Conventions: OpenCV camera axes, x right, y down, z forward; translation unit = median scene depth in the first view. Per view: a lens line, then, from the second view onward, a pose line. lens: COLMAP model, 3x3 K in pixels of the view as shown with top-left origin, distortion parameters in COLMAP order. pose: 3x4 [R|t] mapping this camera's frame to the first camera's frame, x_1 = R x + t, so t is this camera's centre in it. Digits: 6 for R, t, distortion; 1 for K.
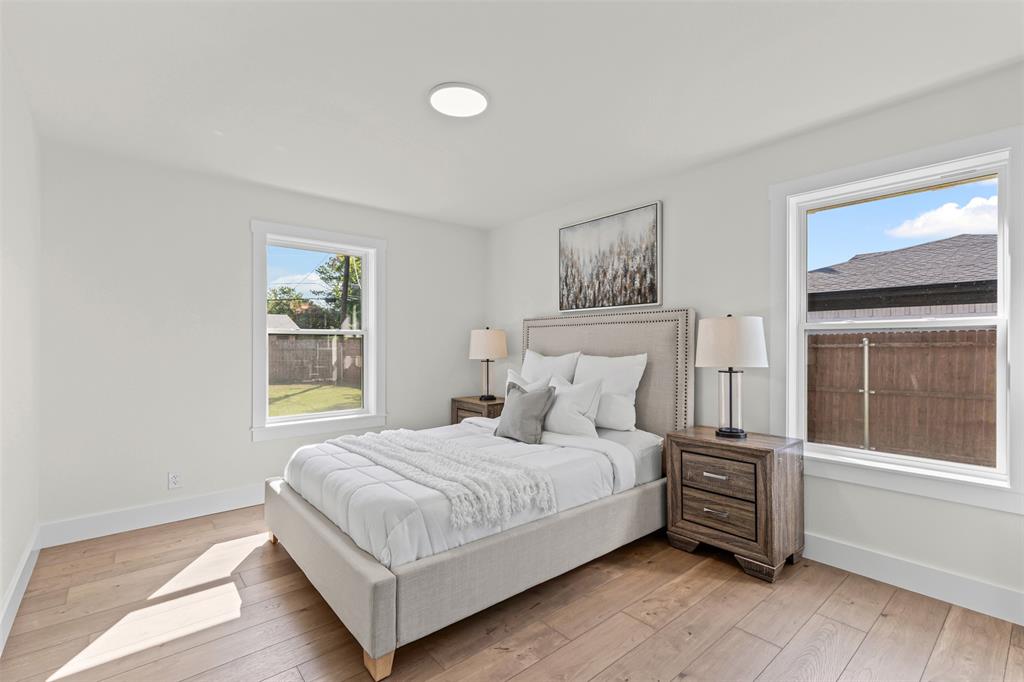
lens RADIAL K [[459.7, 0, 509.7], [0, 459.7, 341.0], [0, 0, 1]] dist [0.005517, -0.001690]
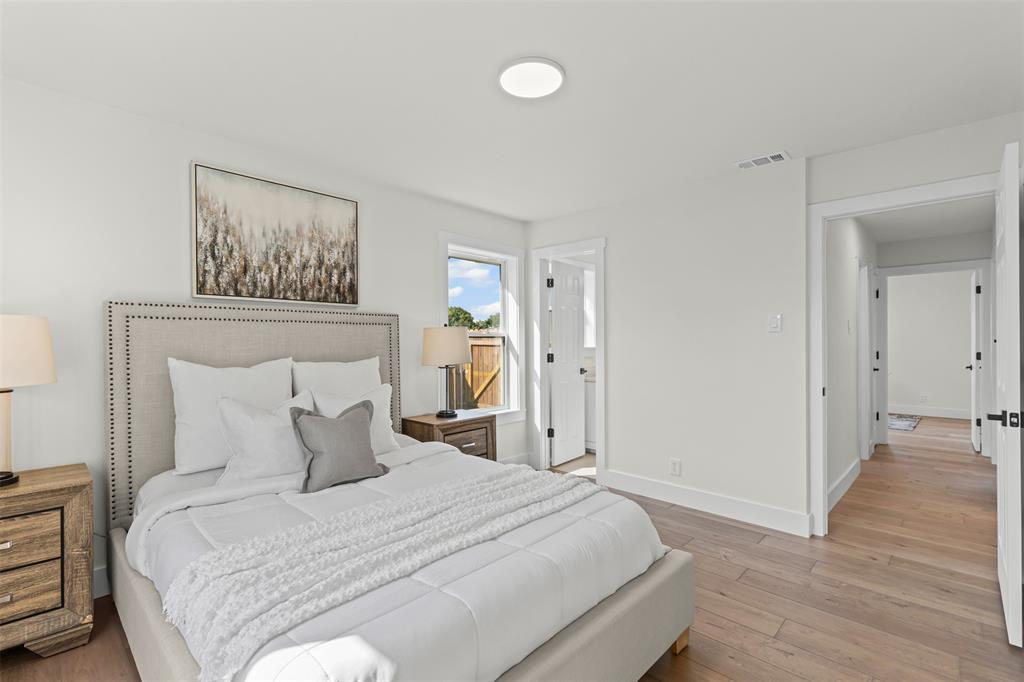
lens RADIAL K [[459.7, 0, 509.9], [0, 459.7, 346.2], [0, 0, 1]] dist [0.005517, -0.001690]
pose [[-0.105693, -0.001260, 0.994398, -0.633475], [-0.001049, 0.999999, 0.001155, 0.003328], [-0.994398, -0.000921, -0.105695, 0.726170]]
